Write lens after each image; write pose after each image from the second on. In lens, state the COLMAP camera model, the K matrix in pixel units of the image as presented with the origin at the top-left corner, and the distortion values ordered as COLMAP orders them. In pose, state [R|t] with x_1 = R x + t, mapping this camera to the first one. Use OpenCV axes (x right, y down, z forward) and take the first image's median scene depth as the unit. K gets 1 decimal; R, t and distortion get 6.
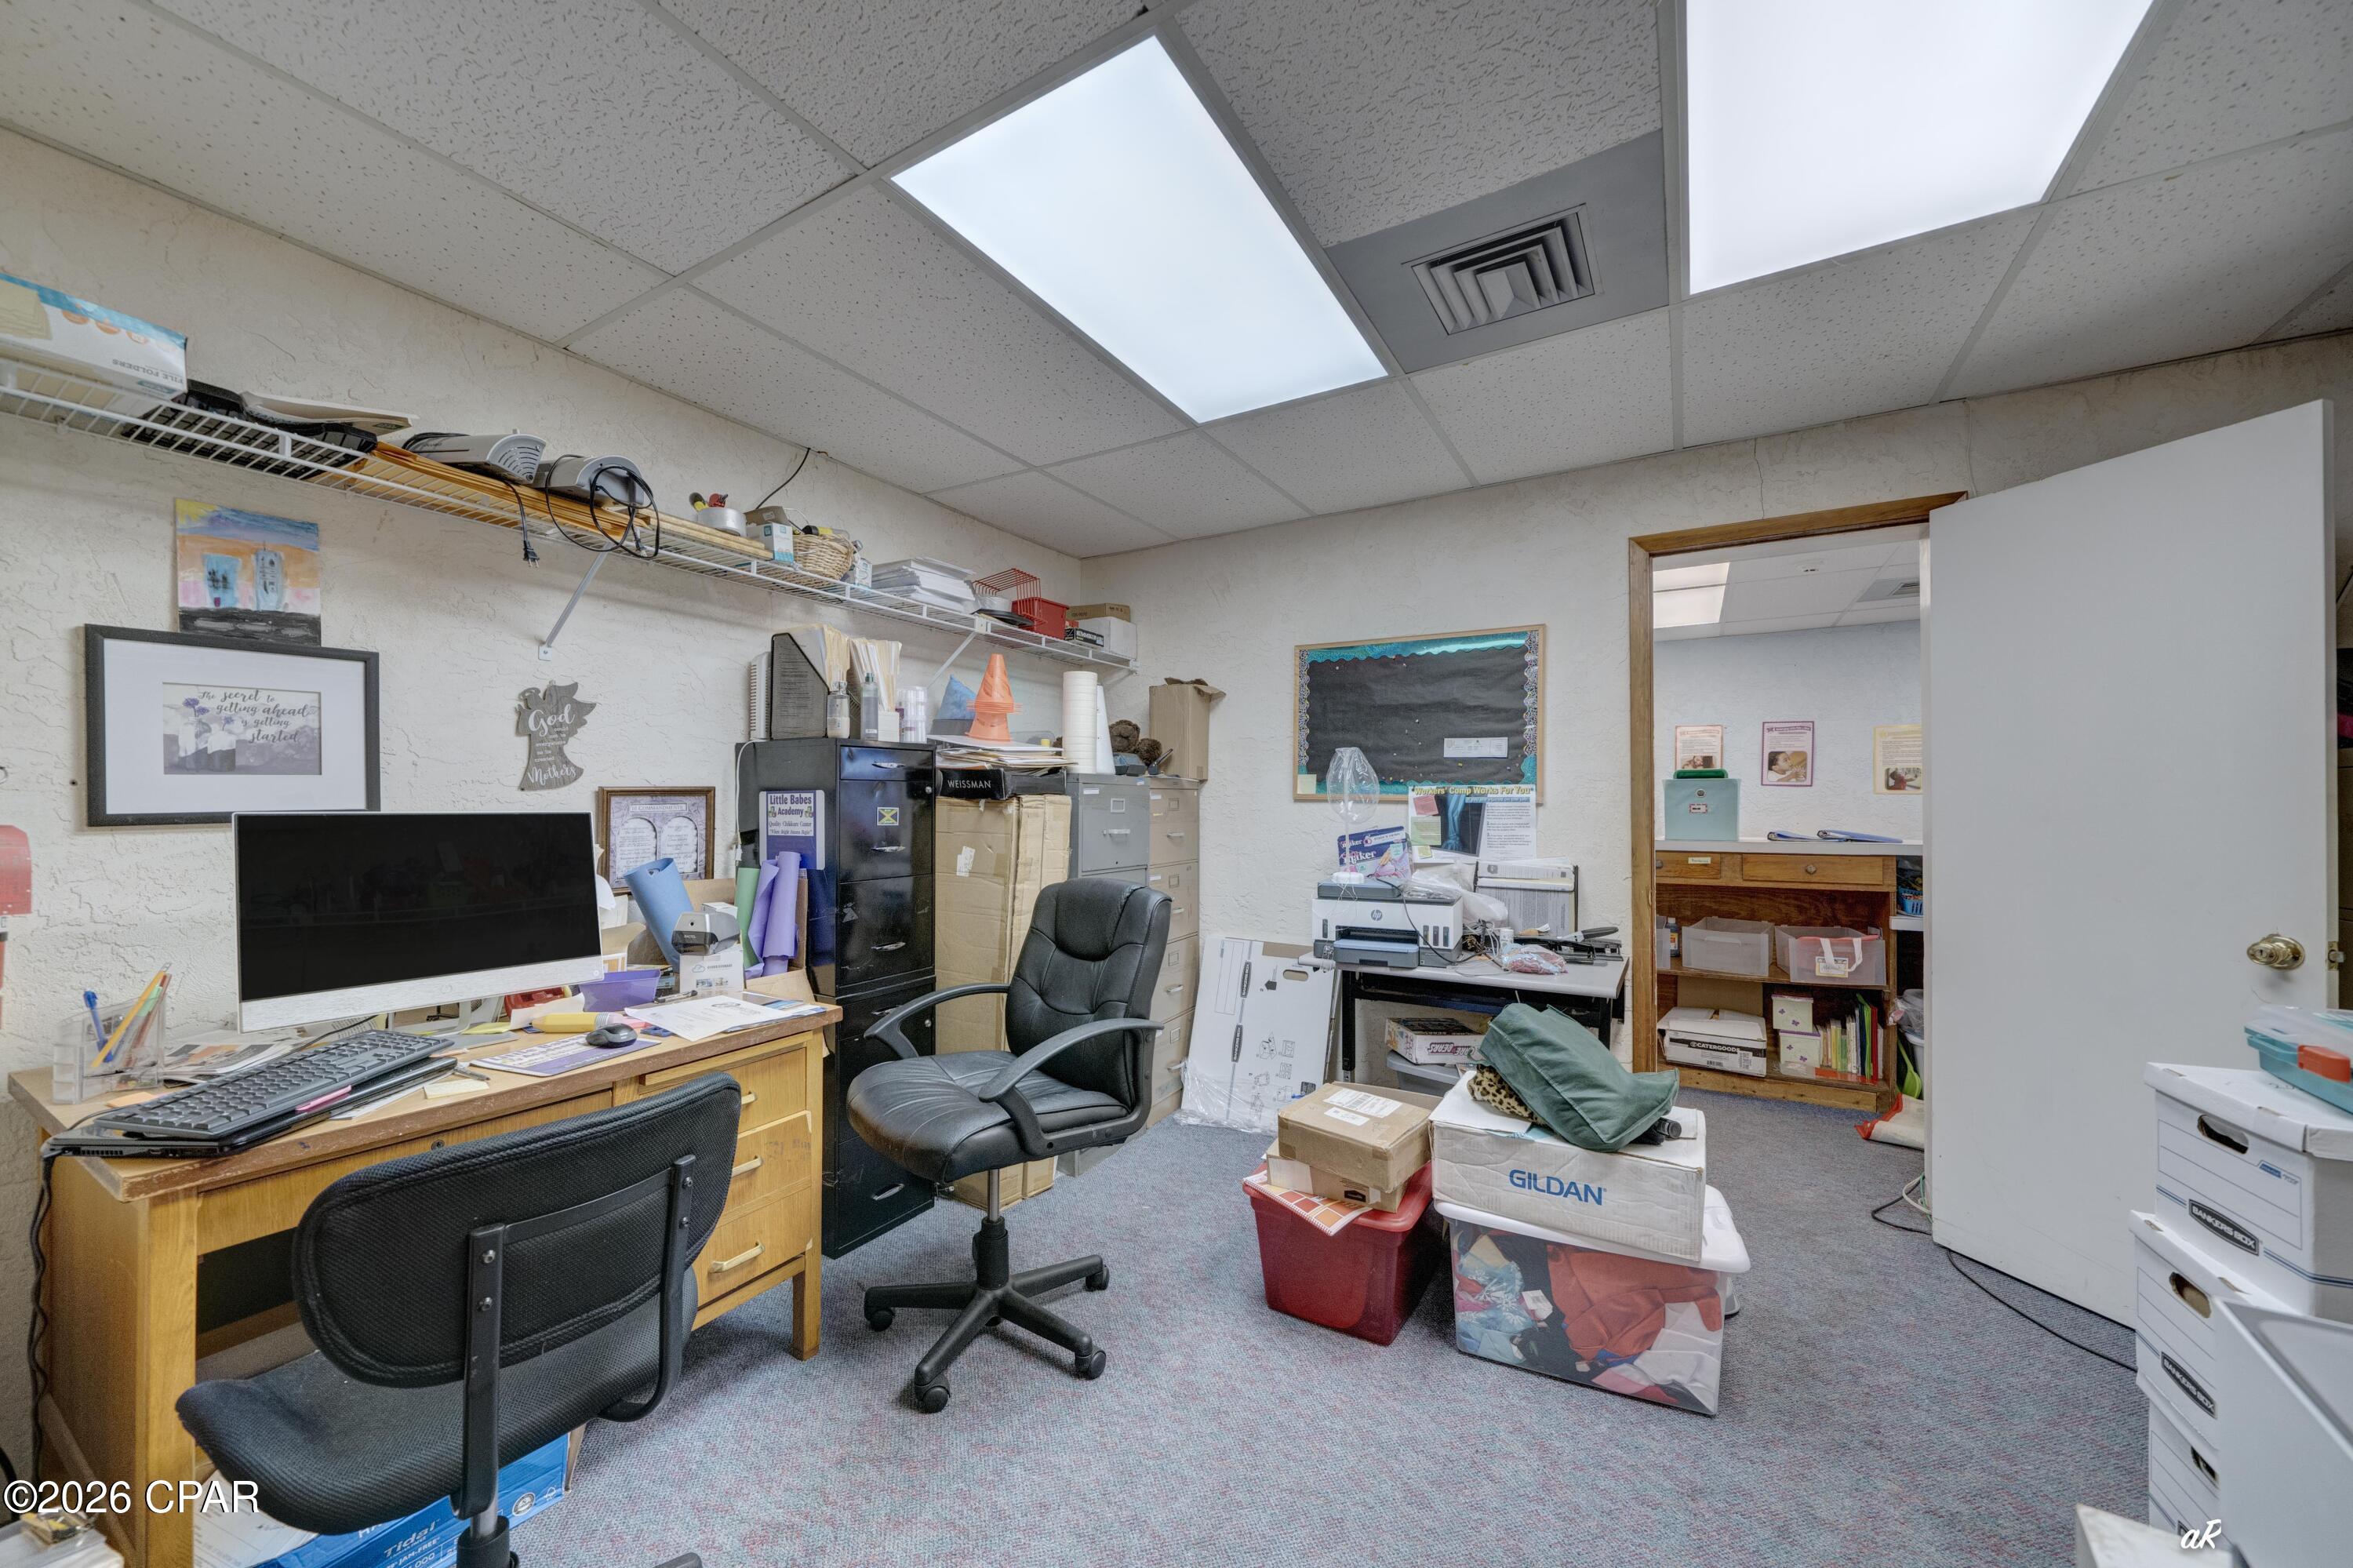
lens RADIAL K [[868.8, 0, 1177.7], [0, 868.8, 797.6], [0, 0, 1]] dist [-0.000094, -0.000026]
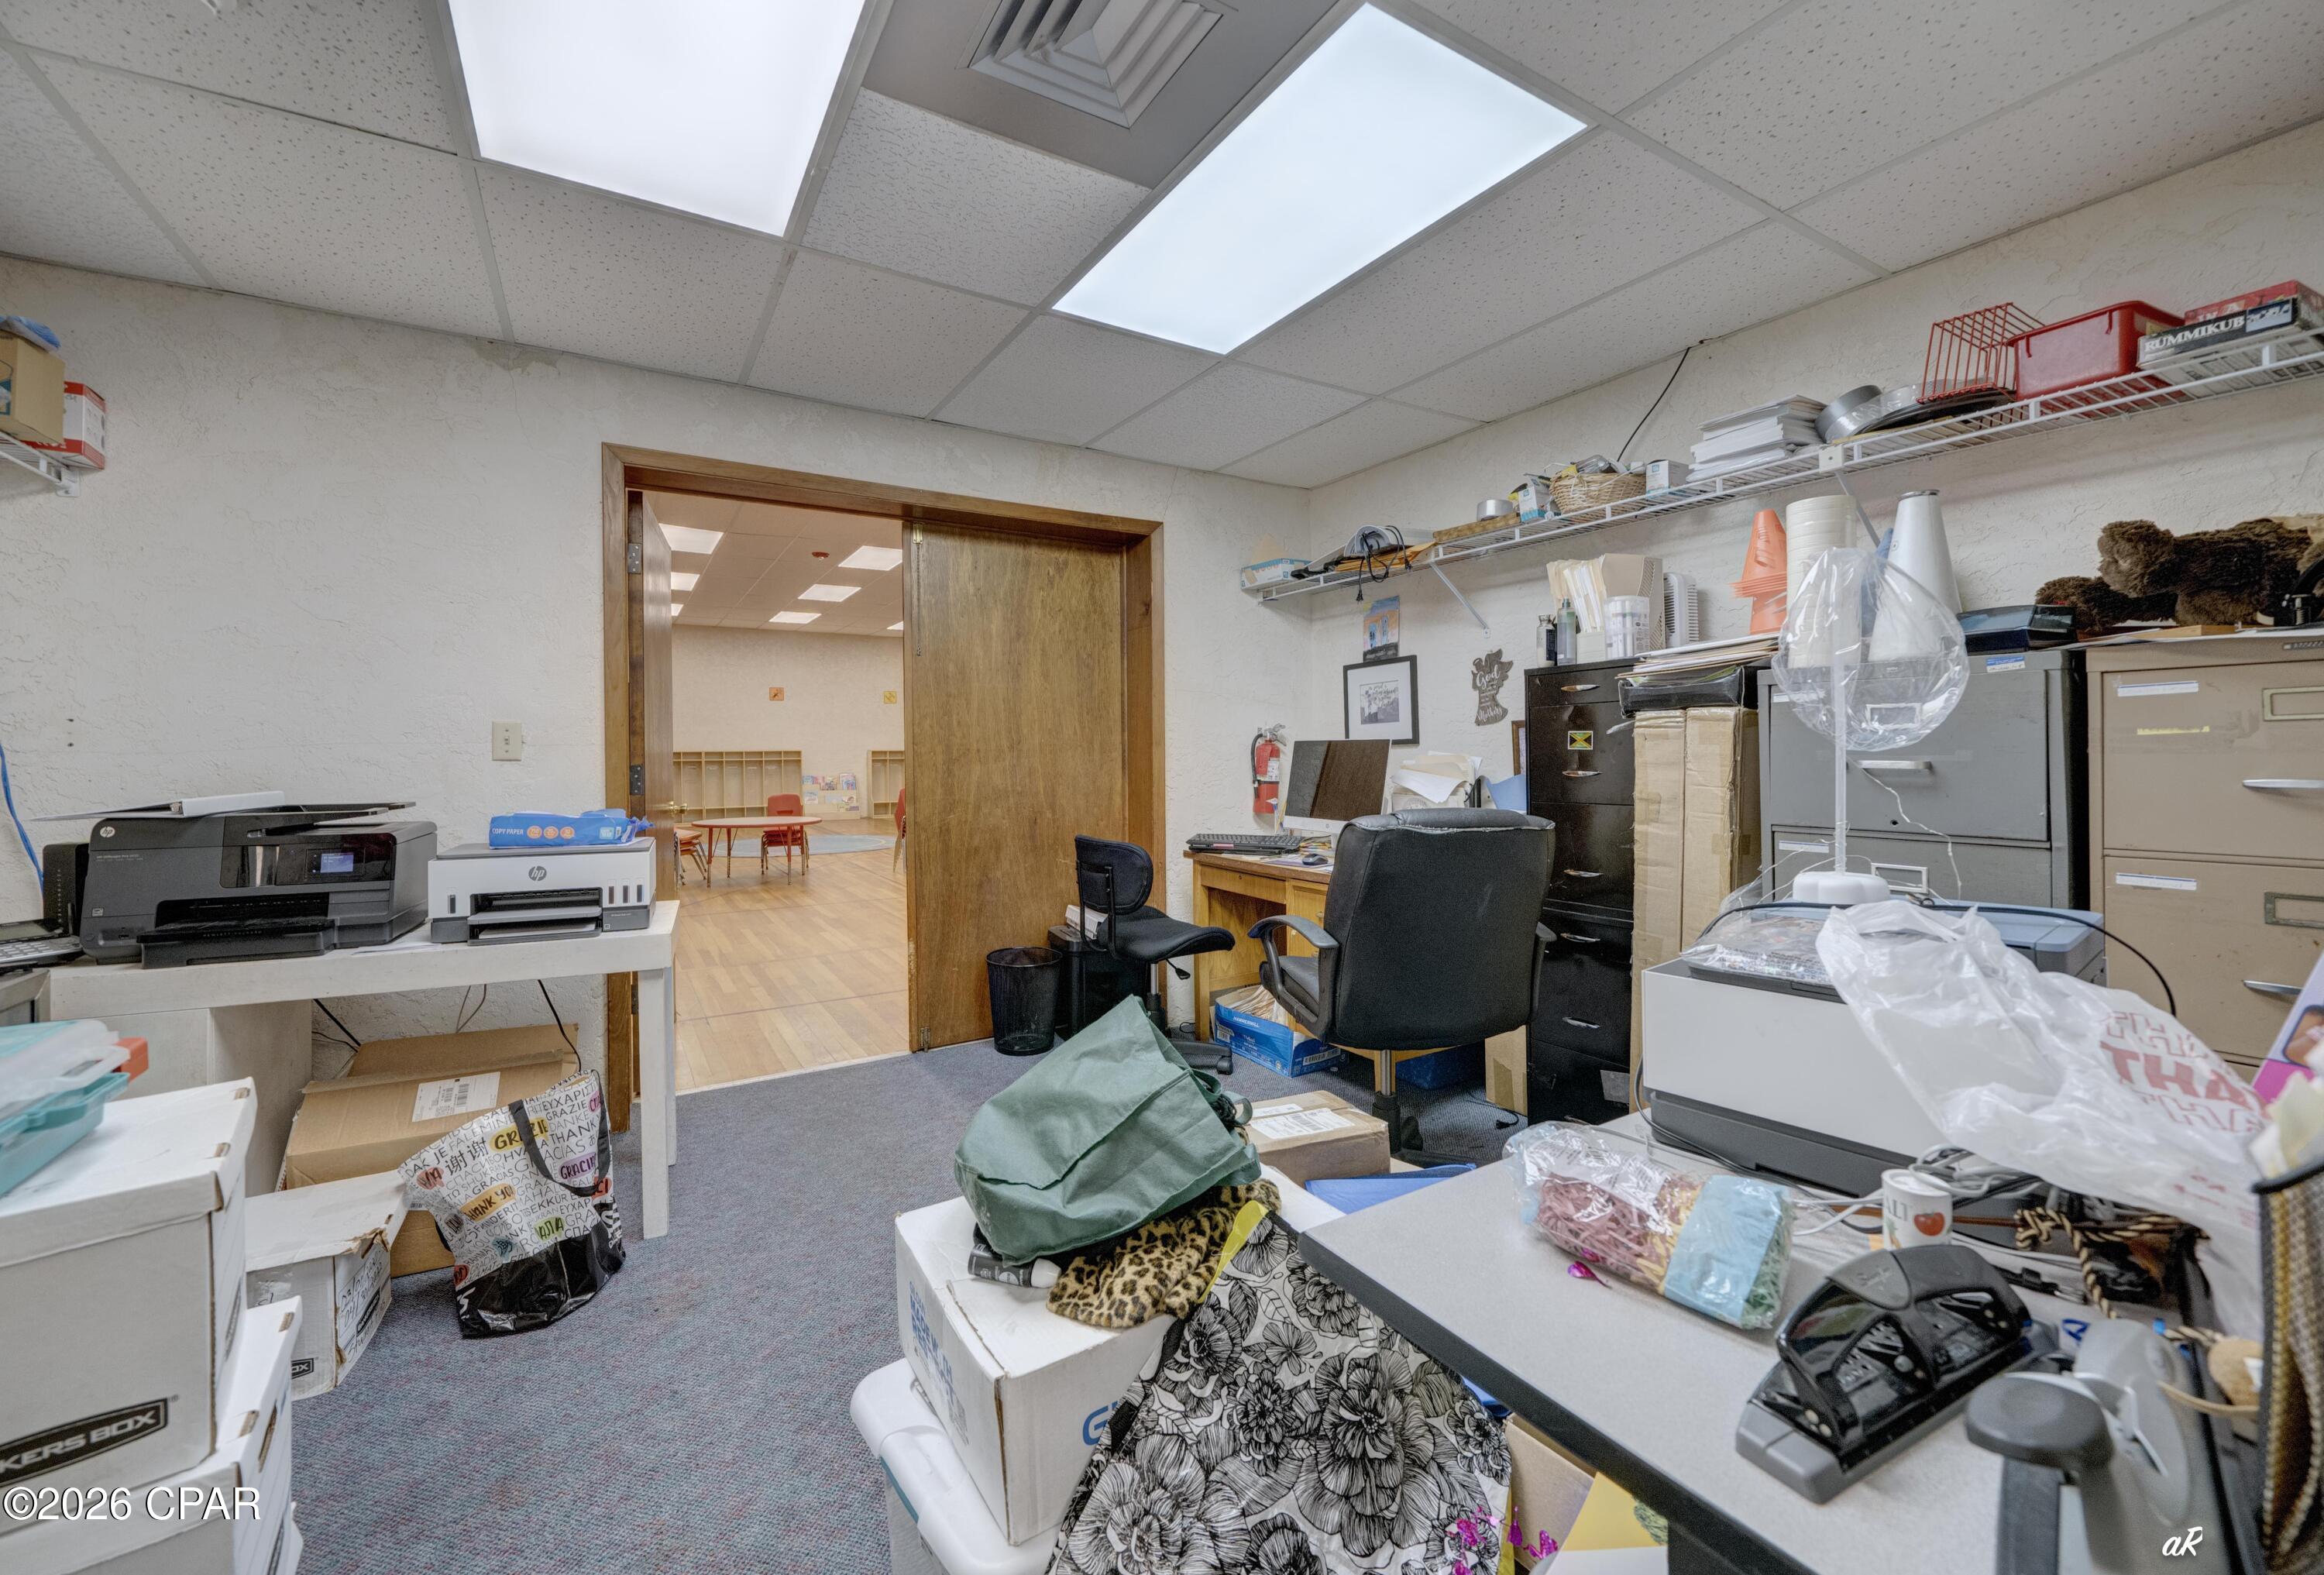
lens RADIAL K [[943.2, 0, 1163.4], [0, 943.2, 765.4], [0, 0, 1]] dist [0.000601, 0.000037]
pose [[-0.475644, 0.009497, -0.879587, 1.157188], [0.008285, 0.999946, 0.006317, 0.054840], [0.879599, -0.004282, -0.475696, 1.538815]]
